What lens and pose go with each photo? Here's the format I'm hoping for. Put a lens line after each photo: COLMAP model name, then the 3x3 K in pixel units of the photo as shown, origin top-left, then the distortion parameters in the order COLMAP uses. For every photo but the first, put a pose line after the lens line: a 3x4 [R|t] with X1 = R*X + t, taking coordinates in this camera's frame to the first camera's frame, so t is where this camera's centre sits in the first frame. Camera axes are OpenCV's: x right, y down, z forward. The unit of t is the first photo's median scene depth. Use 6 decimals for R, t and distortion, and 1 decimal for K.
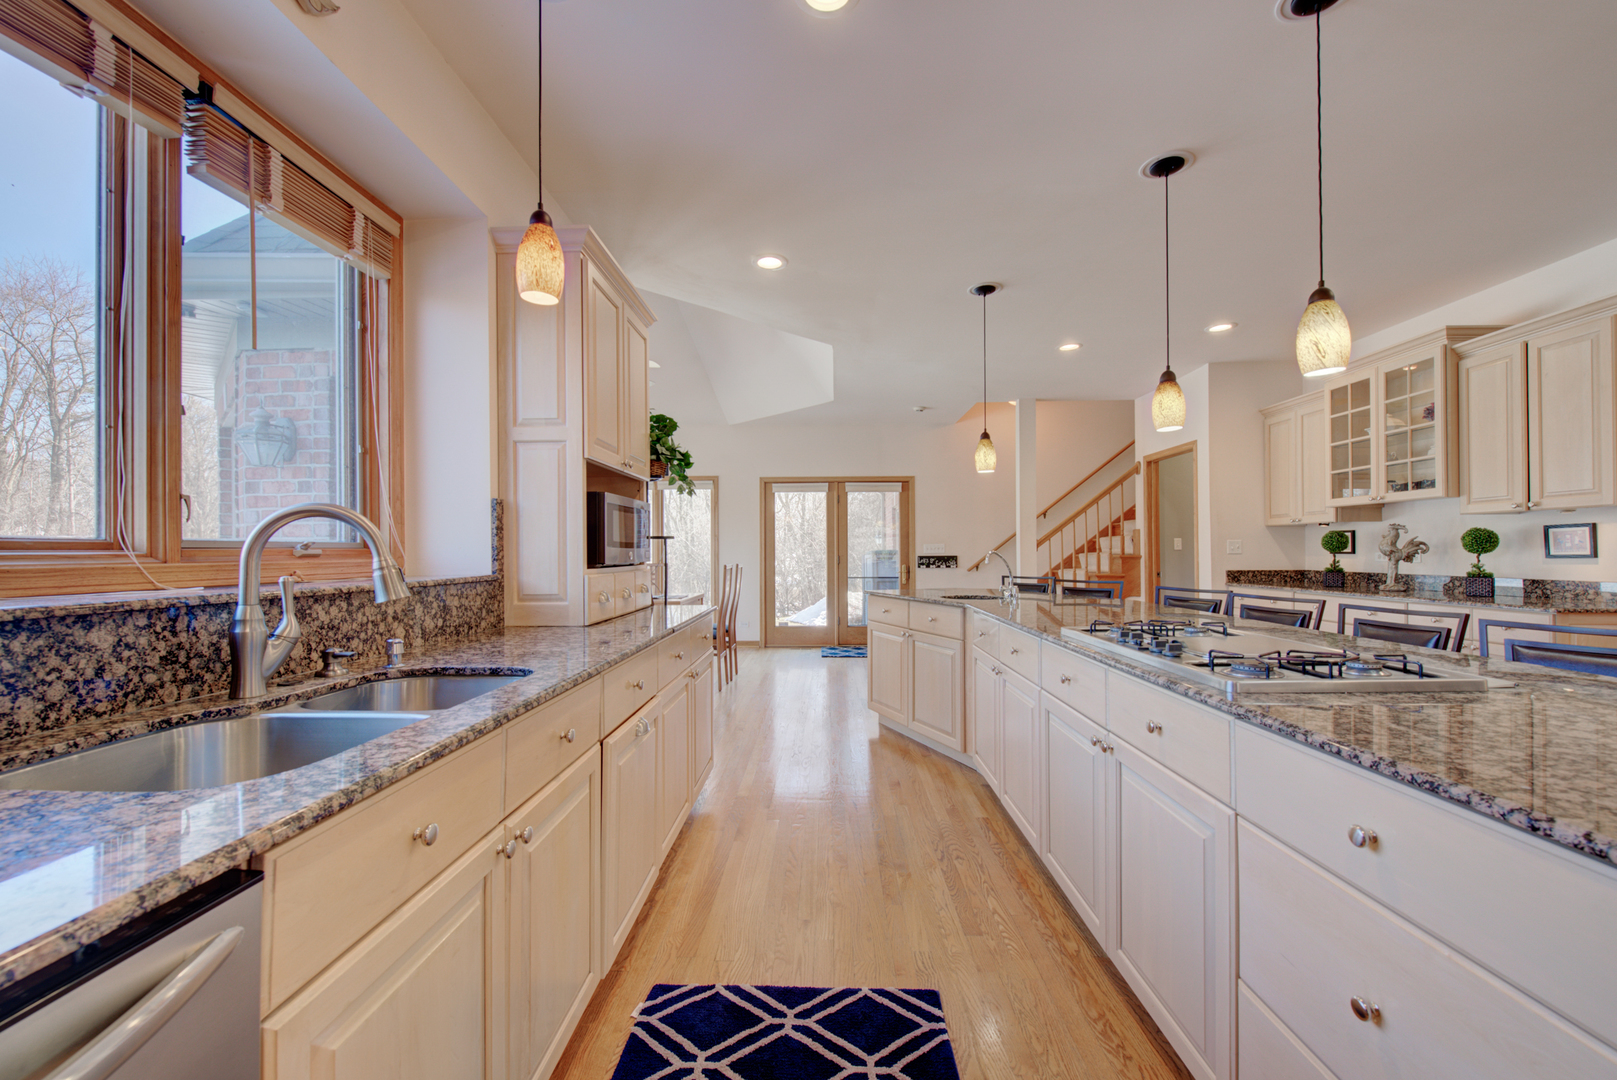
lens RADIAL K [[654.4, 0, 810.6], [0, 654.4, 547.5], [0, 0, 1]] dist [-0.001841, -0.000873]
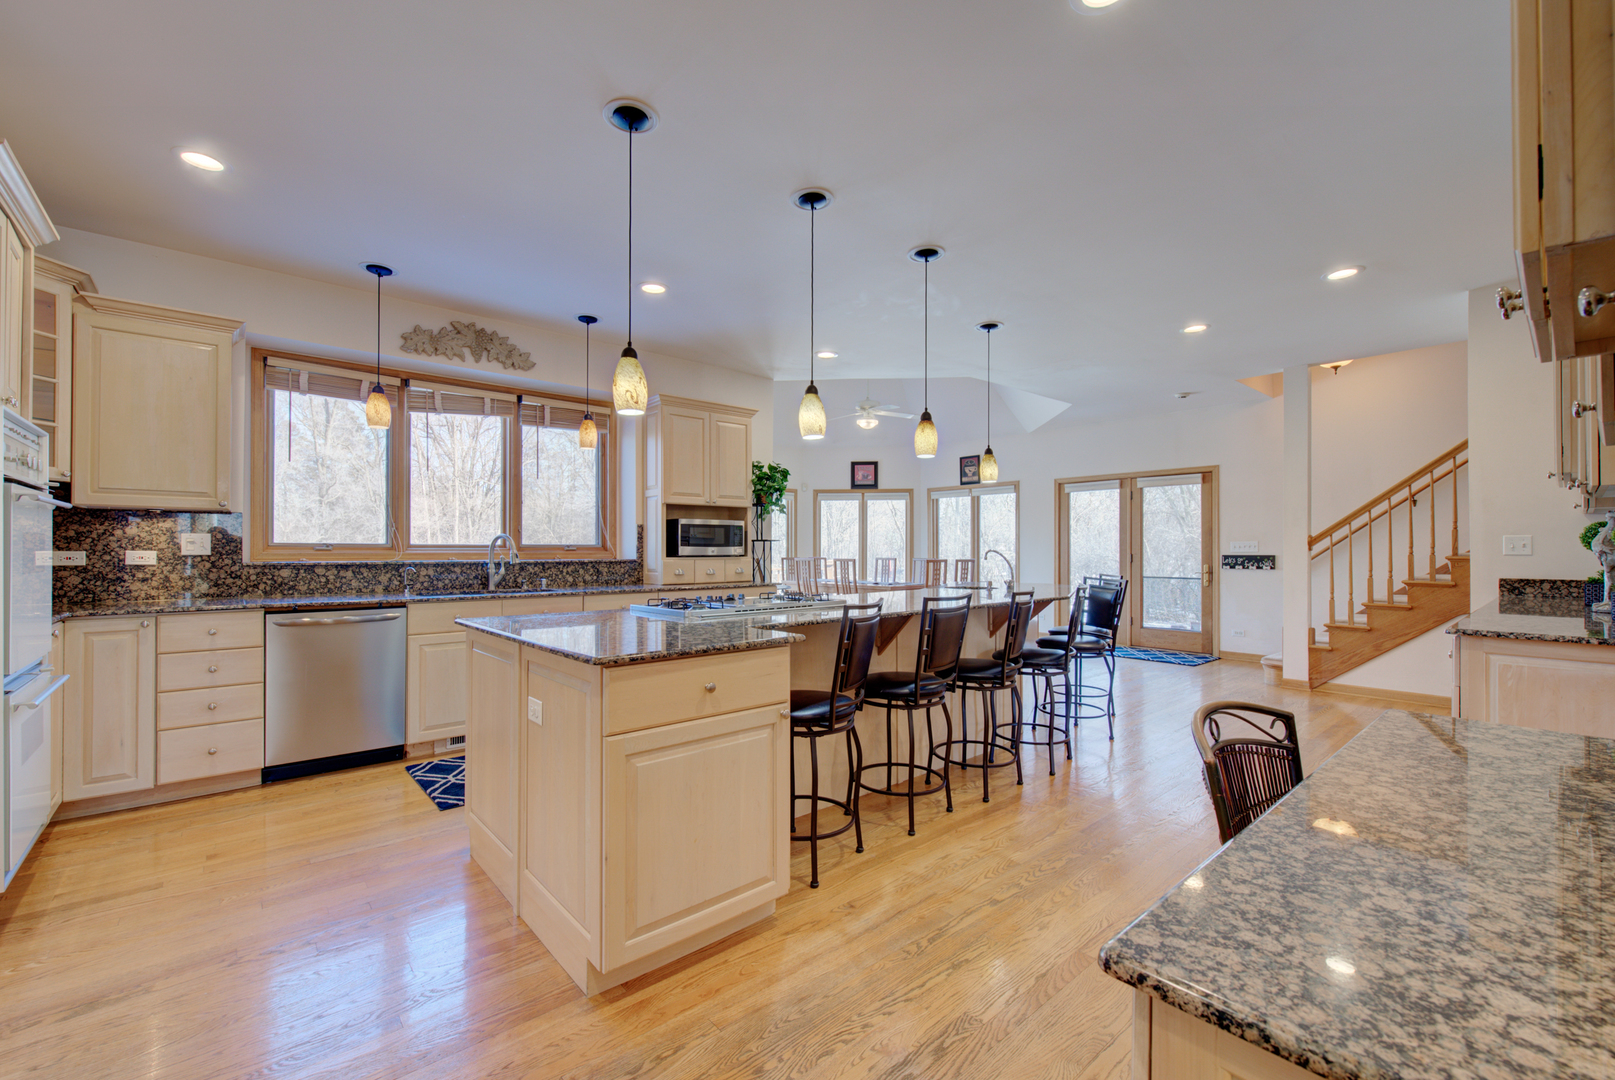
lens RADIAL K [[673.9, 0, 808.5], [0, 673.9, 544.8], [0, 0, 1]] dist [-0.000274, -0.000774]
pose [[0.669904, -0.002283, -0.742444, 0.755256], [0.002031, 0.999997, -0.001243, -0.002049], [0.742445, -0.000675, 0.669907, -0.041932]]
